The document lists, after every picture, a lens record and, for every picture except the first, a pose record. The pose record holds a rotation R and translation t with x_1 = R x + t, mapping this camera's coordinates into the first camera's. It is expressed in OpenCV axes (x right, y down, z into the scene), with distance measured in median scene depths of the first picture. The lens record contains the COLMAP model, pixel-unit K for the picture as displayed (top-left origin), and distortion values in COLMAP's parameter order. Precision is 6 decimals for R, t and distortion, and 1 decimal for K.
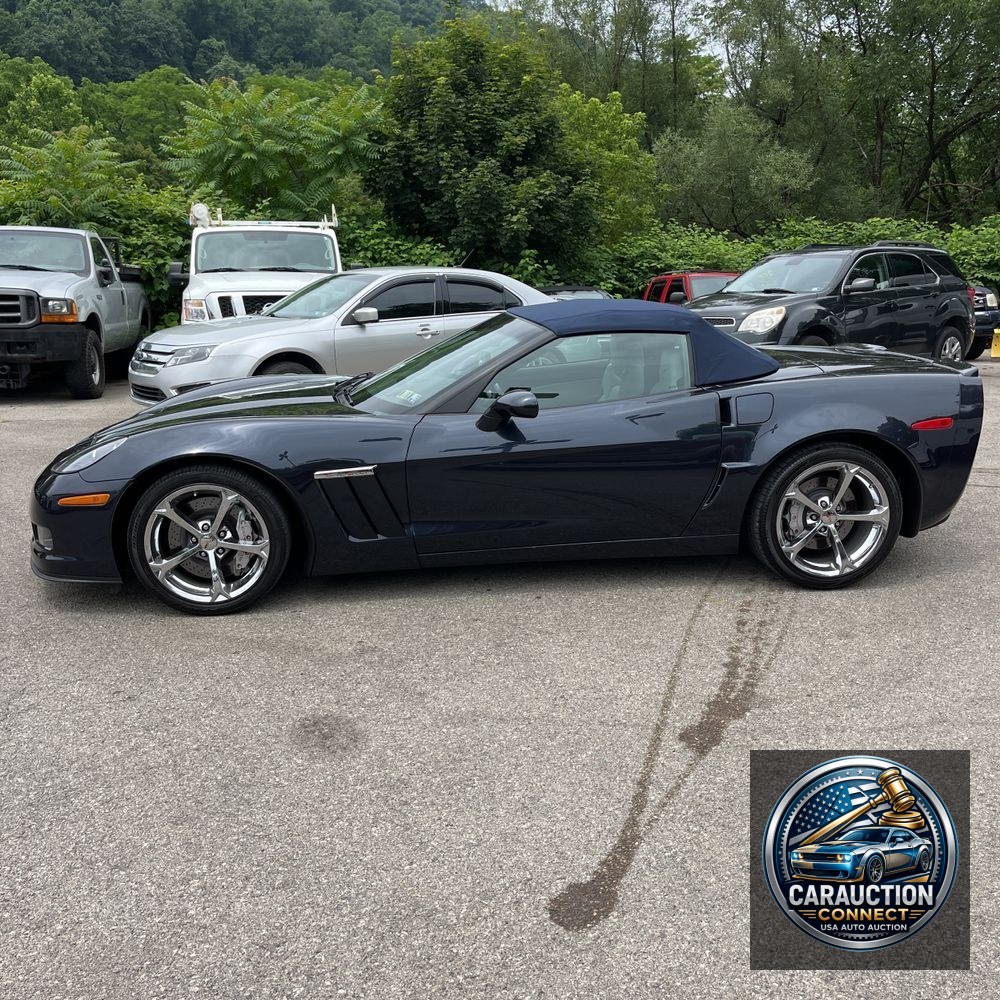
lens RADIAL K [[1038.3, 0, 480.5], [0, 1038.3, 500.1], [0, 0, 1]] dist [-0.010470, -0.008602]
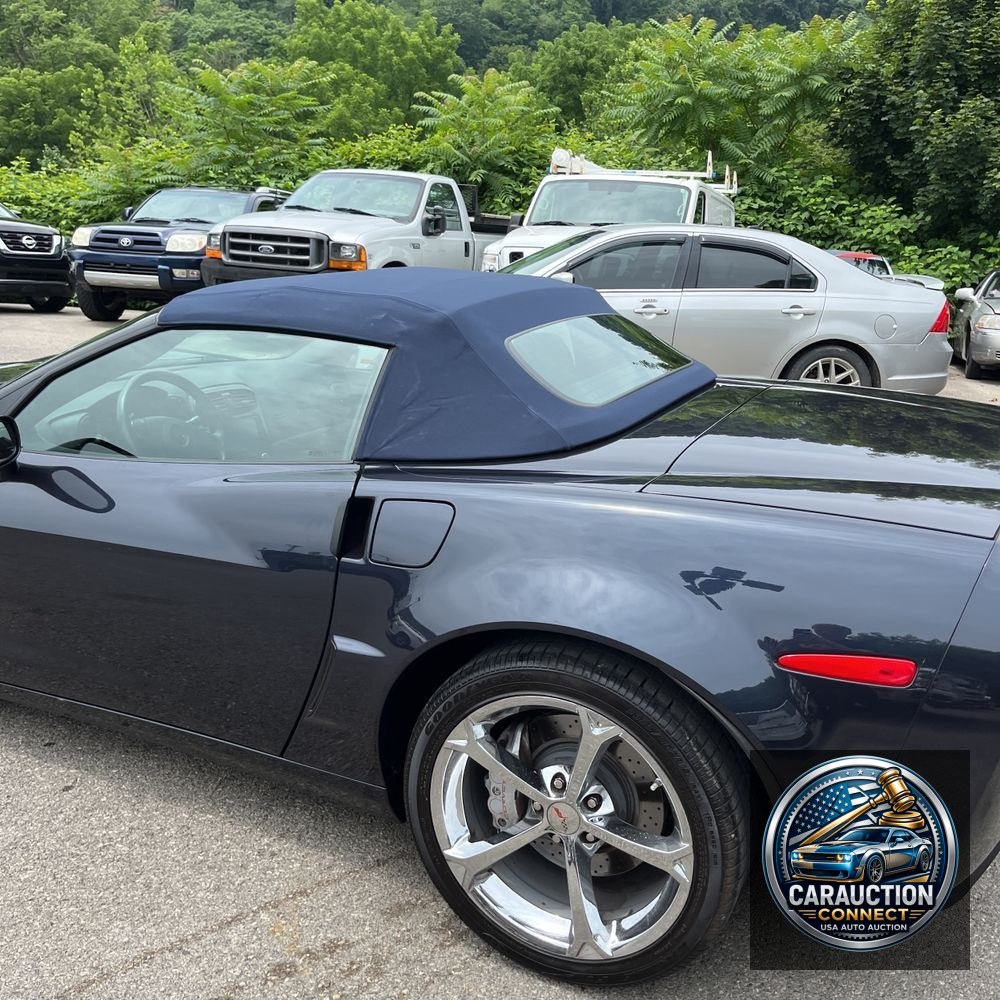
lens RADIAL K [[1003.3, 0, 494.4], [0, 1003.3, 487.6], [0, 0, 1]] dist [0.037102, -0.040395]
pose [[0.850629, 0.169389, -0.497733, 0.125609], [-0.155505, 0.985381, 0.069585, -0.035167], [0.502244, 0.018209, 0.864534, 0.162001]]
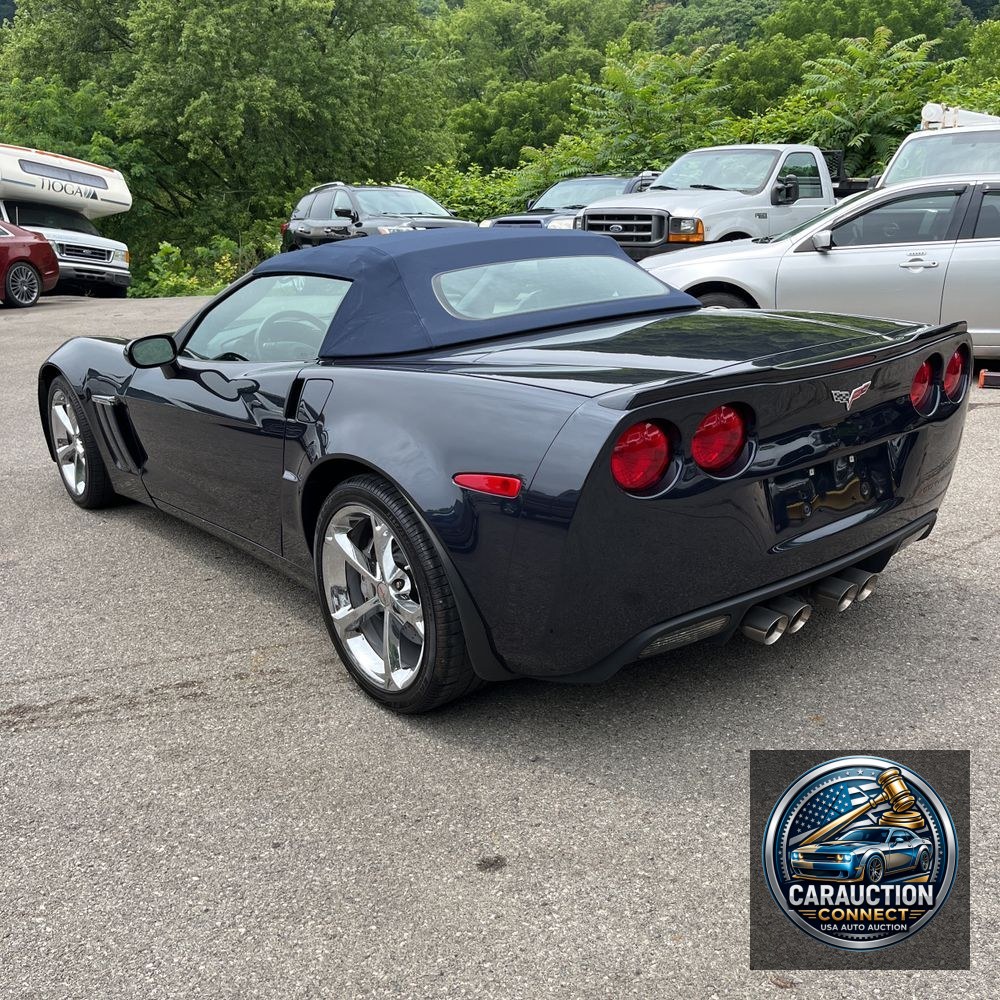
lens RADIAL K [[993.0, 0, 507.5], [0, 993.0, 488.0], [0, 0, 1]] dist [0.035484, -0.016681]
pose [[0.540809, 0.218329, -0.812317, 0.215948], [-0.154994, 0.975056, 0.158880, -0.038033], [0.826742, 0.039981, 0.561159, 0.186656]]
